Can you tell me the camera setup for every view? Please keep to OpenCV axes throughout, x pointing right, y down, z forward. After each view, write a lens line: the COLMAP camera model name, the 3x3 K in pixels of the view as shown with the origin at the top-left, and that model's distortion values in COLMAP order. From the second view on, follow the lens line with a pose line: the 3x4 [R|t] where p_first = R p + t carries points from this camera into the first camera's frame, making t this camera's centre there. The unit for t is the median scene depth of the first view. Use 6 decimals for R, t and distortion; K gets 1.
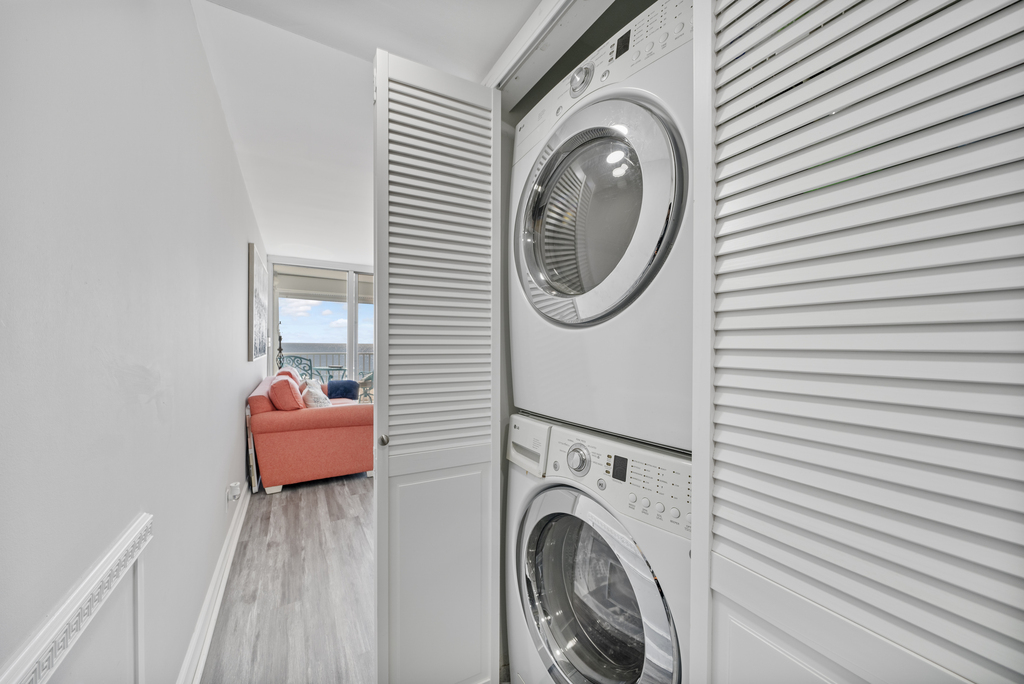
lens RADIAL K [[397.3, 0, 510.3], [0, 397.3, 346.1], [0, 0, 1]] dist [0.000351, 0.000007]
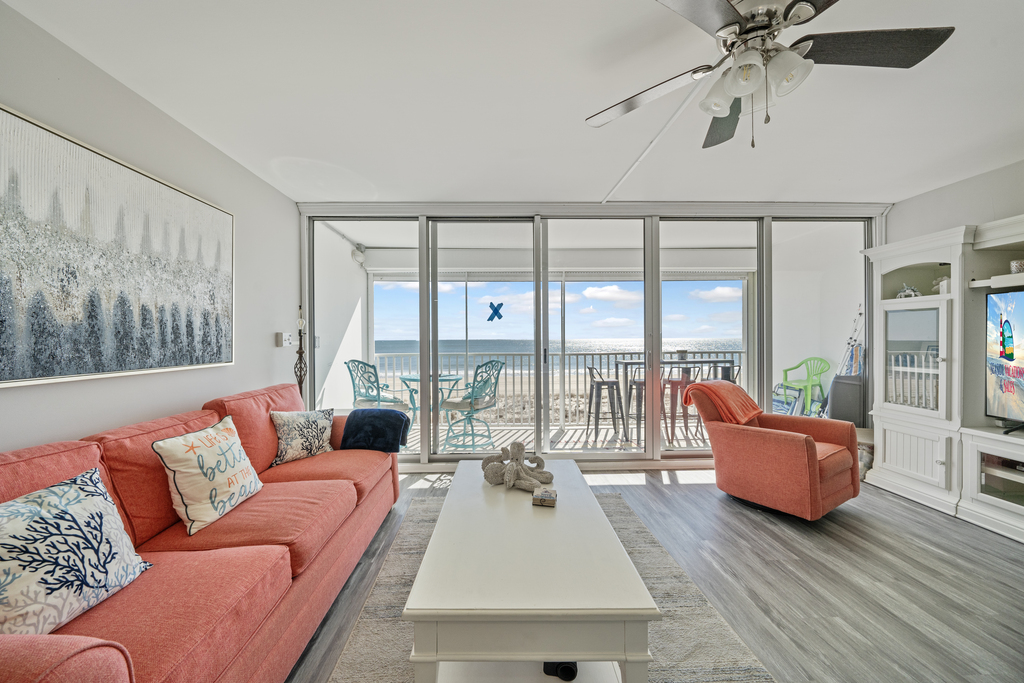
lens RADIAL K [[355.2, 0, 499.8], [0, 355.2, 338.7], [0, 0, 1]] dist [-0.008861, 0.000657]
pose [[0.883482, -0.014071, -0.468254, -0.056908], [0.011283, 0.999898, -0.008760, -0.003053], [0.468329, 0.002456, 0.883551, 0.587267]]
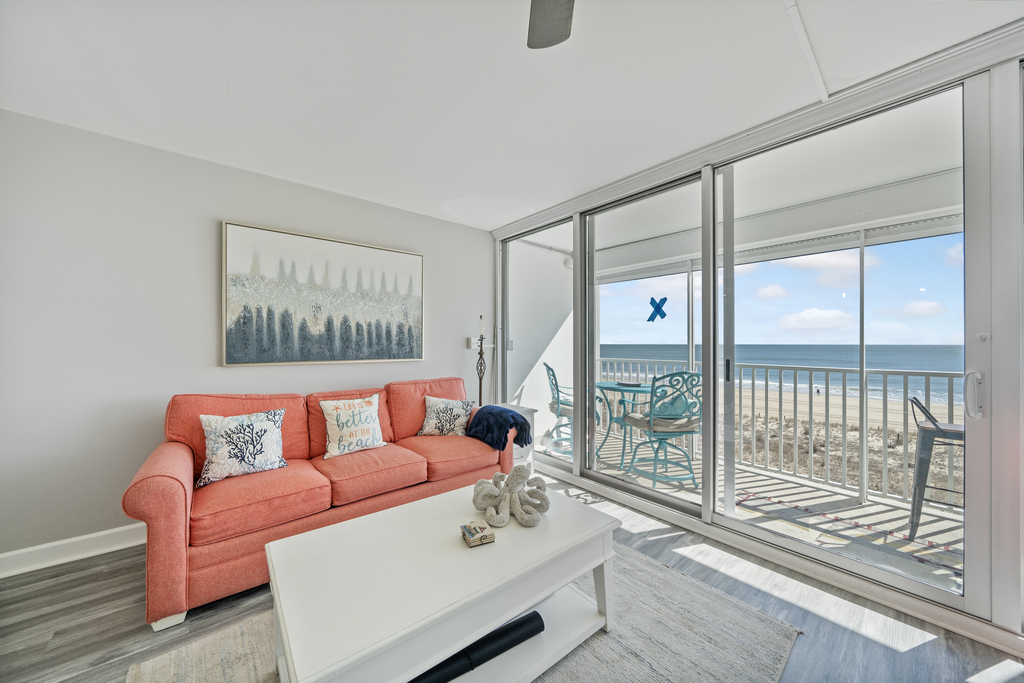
lens RADIAL K [[355.2, 0, 503.0], [0, 355.2, 341.8], [0, 0, 1]] dist [-0.008861, 0.000657]
pose [[0.177809, -0.011769, -0.983995, 0.065121], [-0.005797, 0.999899, -0.013007, -0.003846], [0.984048, 0.008017, 0.177722, 0.805627]]
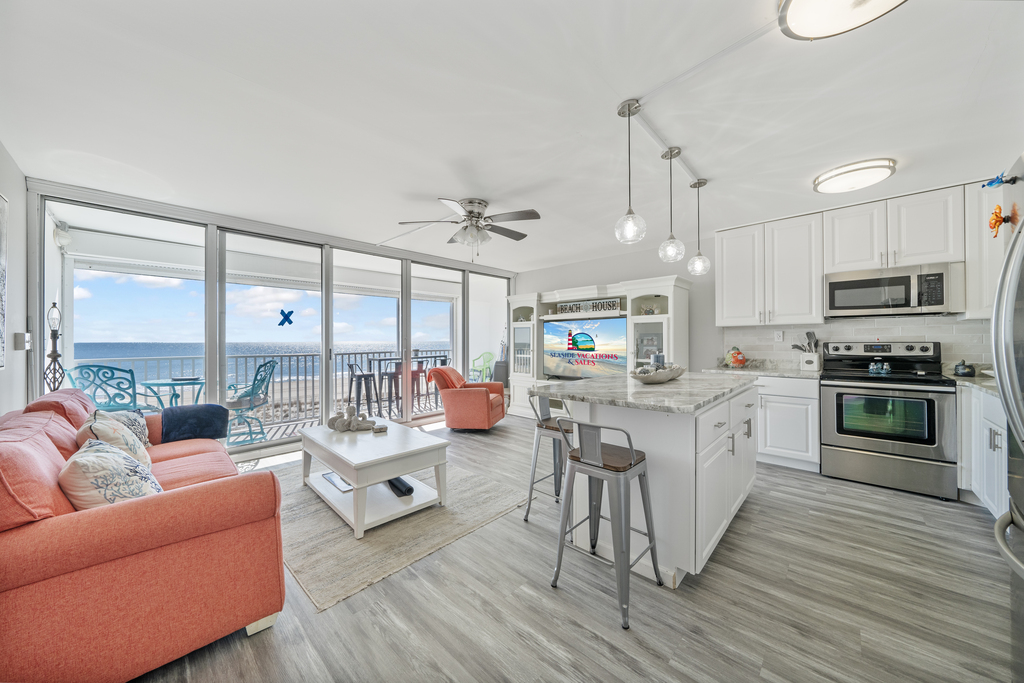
lens RADIAL K [[355.2, 0, 496.7], [0, 355.2, 339.6], [0, 0, 1]] dist [-0.008861, 0.000657]
pose [[0.961267, -0.011698, 0.275371, -0.126979], [0.013476, 0.999899, -0.004566, -0.002173], [-0.275290, 0.008101, 0.961327, 0.349437]]
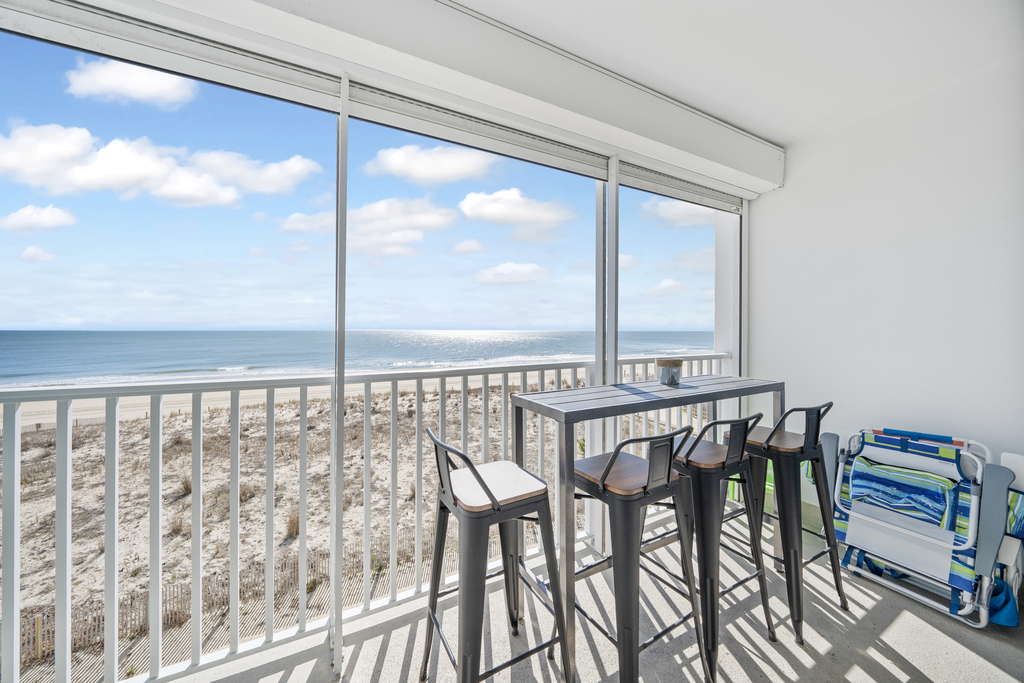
lens RADIAL K [[355.2, 0, 493.2], [0, 355.2, 331.1], [0, 0, 1]] dist [-0.008861, 0.000657]
pose [[0.998937, -0.012204, -0.044461, -0.197791], [0.011887, 0.999902, -0.007402, -0.002833], [0.044547, 0.006866, 0.998984, 1.133849]]
